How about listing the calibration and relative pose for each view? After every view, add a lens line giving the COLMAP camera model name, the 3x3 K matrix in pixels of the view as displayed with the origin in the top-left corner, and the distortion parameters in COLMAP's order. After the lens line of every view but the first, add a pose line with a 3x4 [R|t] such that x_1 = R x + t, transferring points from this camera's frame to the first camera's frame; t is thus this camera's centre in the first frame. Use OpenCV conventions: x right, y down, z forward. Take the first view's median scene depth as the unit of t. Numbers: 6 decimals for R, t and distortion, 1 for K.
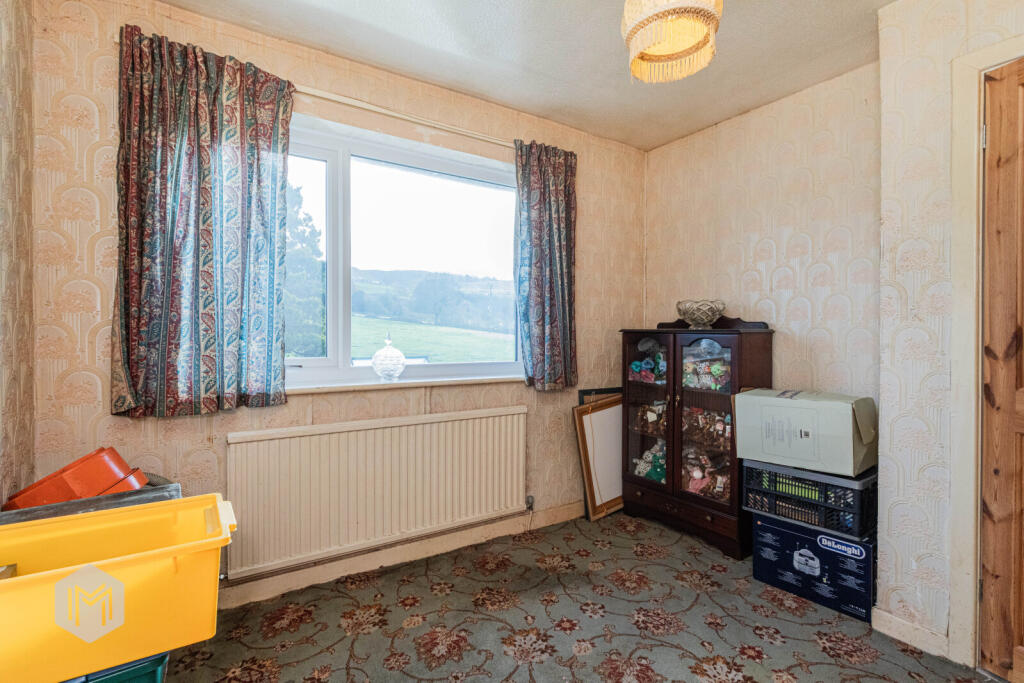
lens RADIAL K [[491.7, 0, 532.1], [0, 491.7, 329.7], [0, 0, 1]] dist [0.006632, 0.000496]
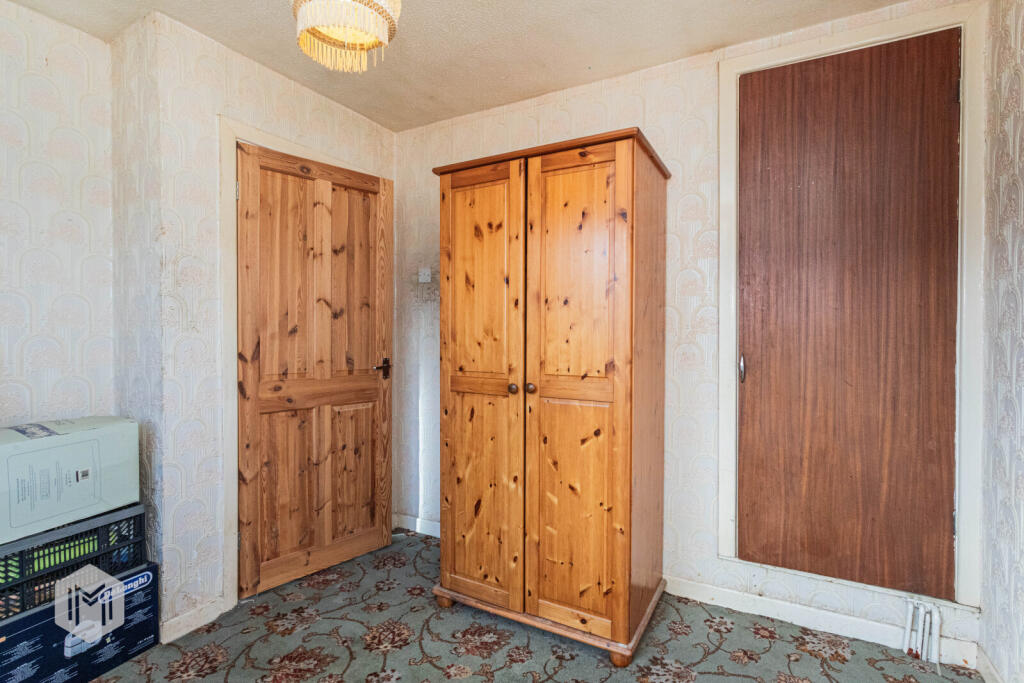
lens RADIAL K [[491.7, 0, 514.5], [0, 491.7, 344.9], [0, 0, 1]] dist [0.006632, 0.000496]
pose [[-0.432172, -0.013288, 0.901693, -0.563916], [0.003222, 0.999862, 0.016279, -0.005868], [-0.901786, 0.009941, -0.432070, 0.910789]]
